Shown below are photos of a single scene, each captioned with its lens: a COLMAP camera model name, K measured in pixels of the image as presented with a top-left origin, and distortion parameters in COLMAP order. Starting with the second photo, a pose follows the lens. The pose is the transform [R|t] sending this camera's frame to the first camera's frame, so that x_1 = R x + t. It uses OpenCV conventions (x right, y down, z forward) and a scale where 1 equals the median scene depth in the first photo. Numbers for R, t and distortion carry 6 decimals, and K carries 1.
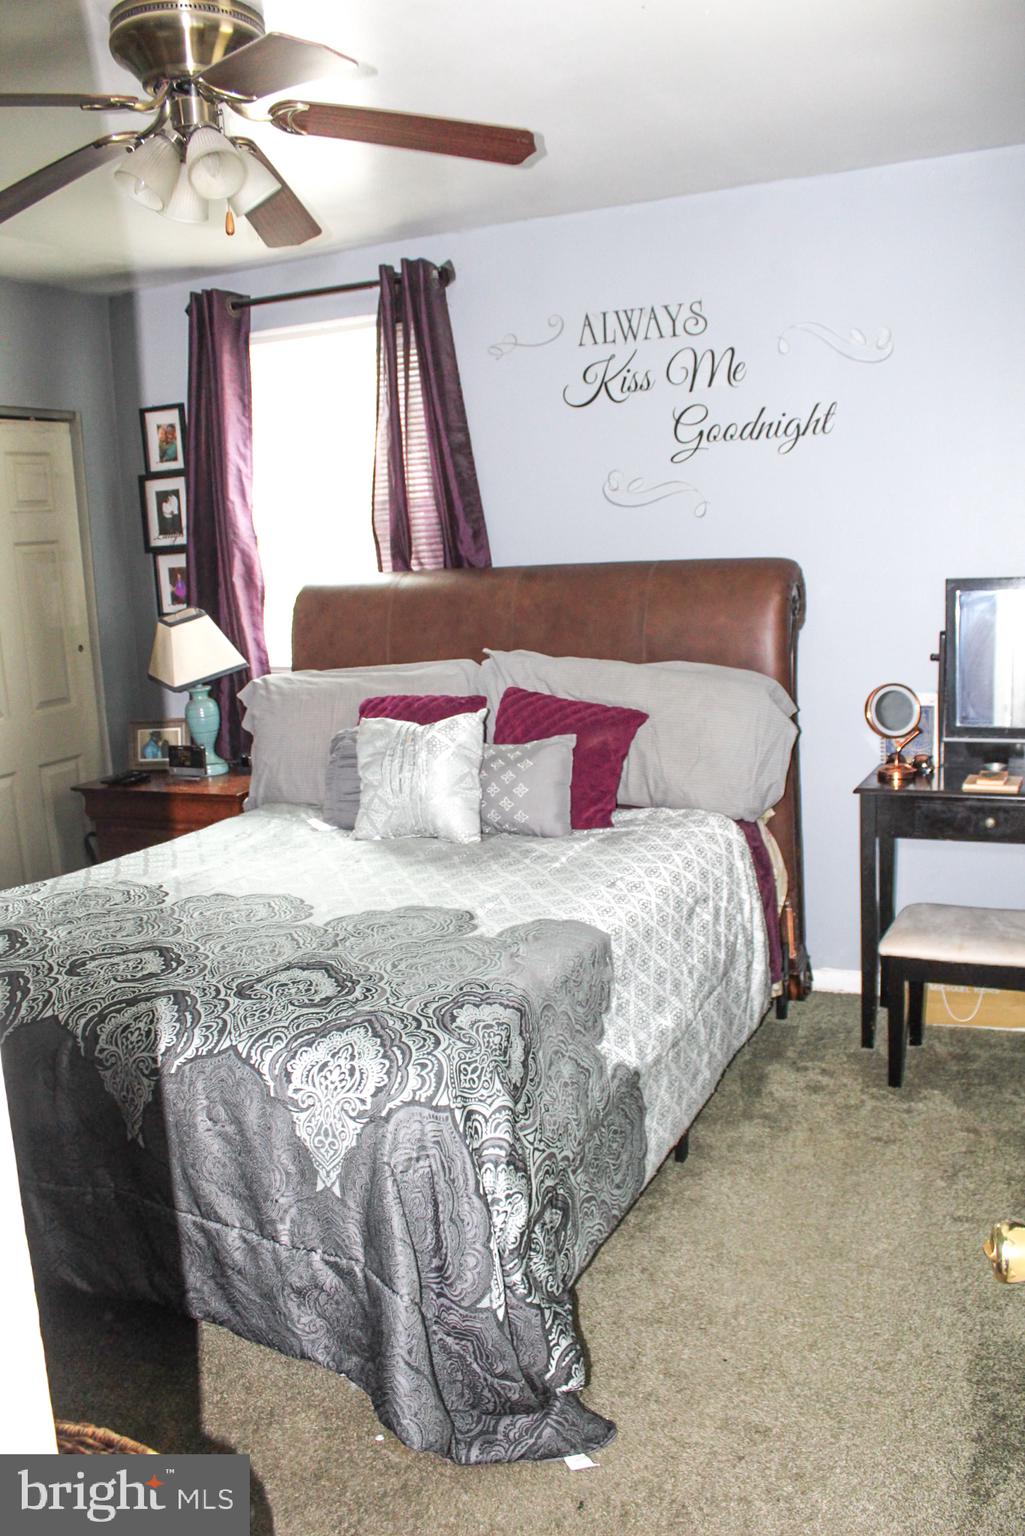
lens RADIAL K [[1273.5, 0, 512.5], [0, 1273.5, 768.0], [0, 0, 1]] dist [-0.156428, 0.106232]
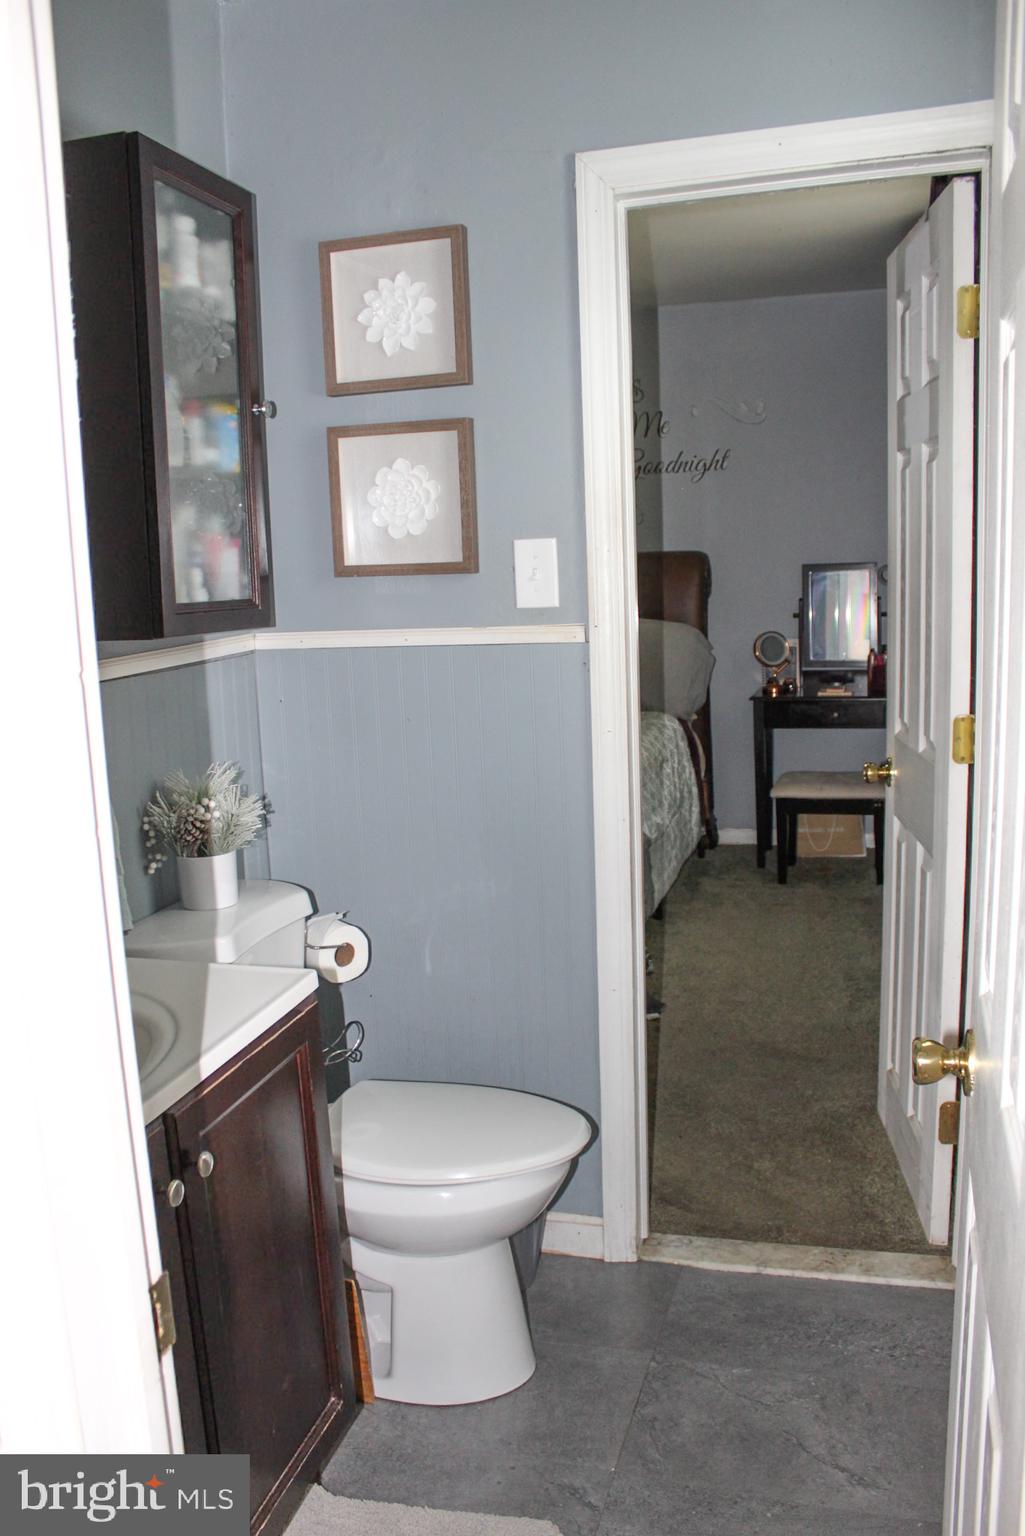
lens RADIAL K [[1273.5, 0, 512.5], [0, 1273.5, 768.0], [0, 0, 1]] dist [-0.156428, 0.106232]
pose [[0.991187, -0.023116, 0.130437, -0.235777], [0.023572, 0.999720, -0.001954, 0.103594], [-0.130356, 0.005012, 0.991455, -0.539334]]
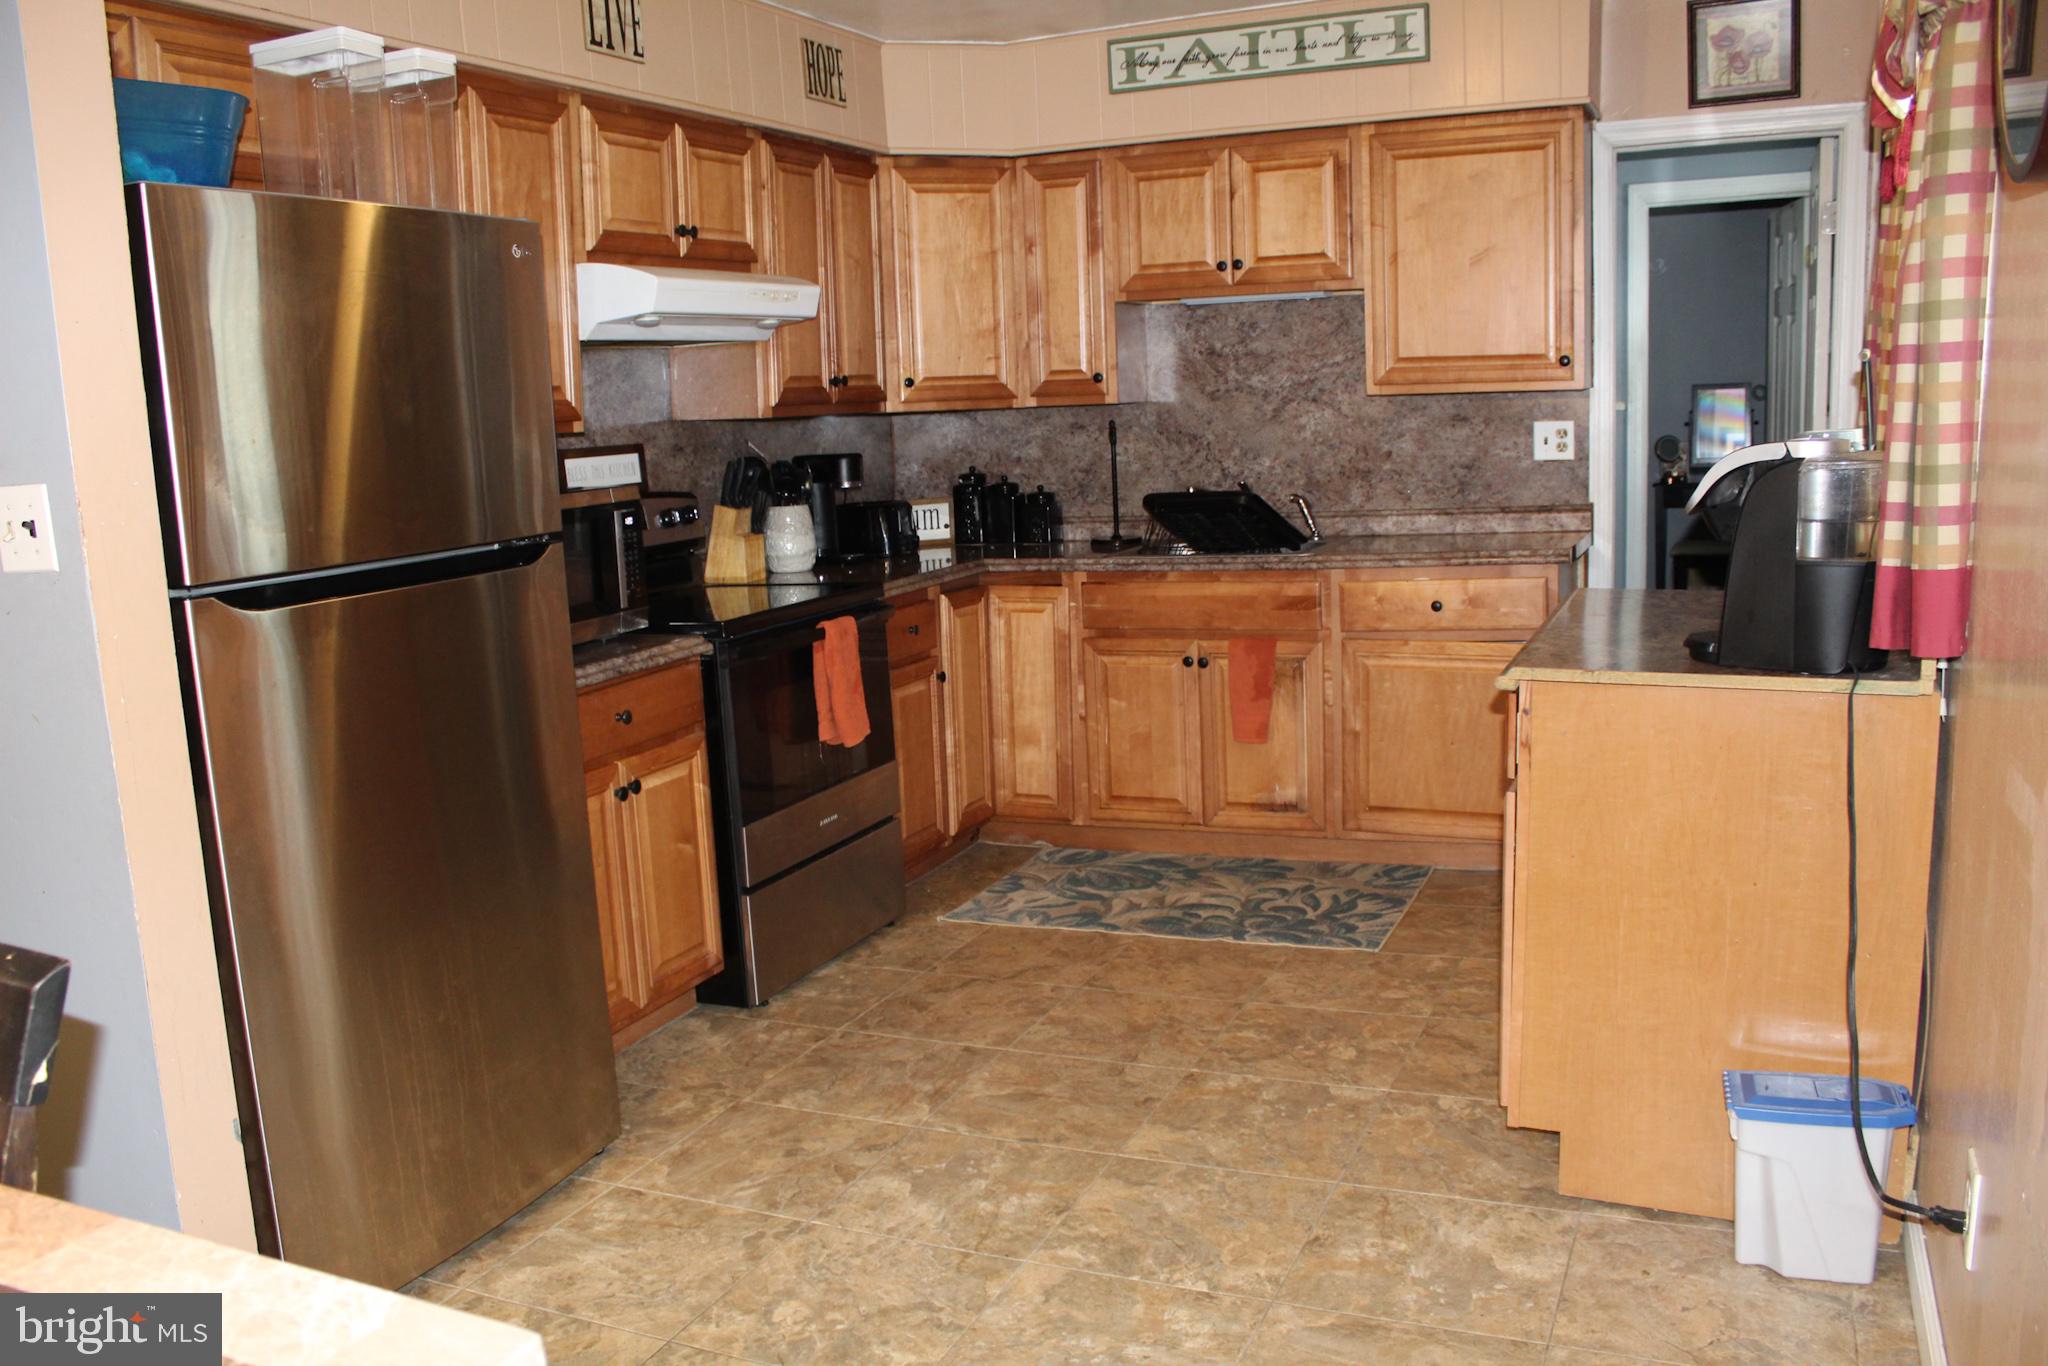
lens RADIAL K [[1697.9, 0, 1024.0], [0, 1697.9, 683.0], [0, 0, 1]] dist [-0.156428, 0.106232]
pose [[0.999985, 0.002433, 0.004945, -0.742129], [-0.002514, 0.999863, 0.016332, 0.295703], [-0.004904, -0.016344, 0.999854, -1.645972]]
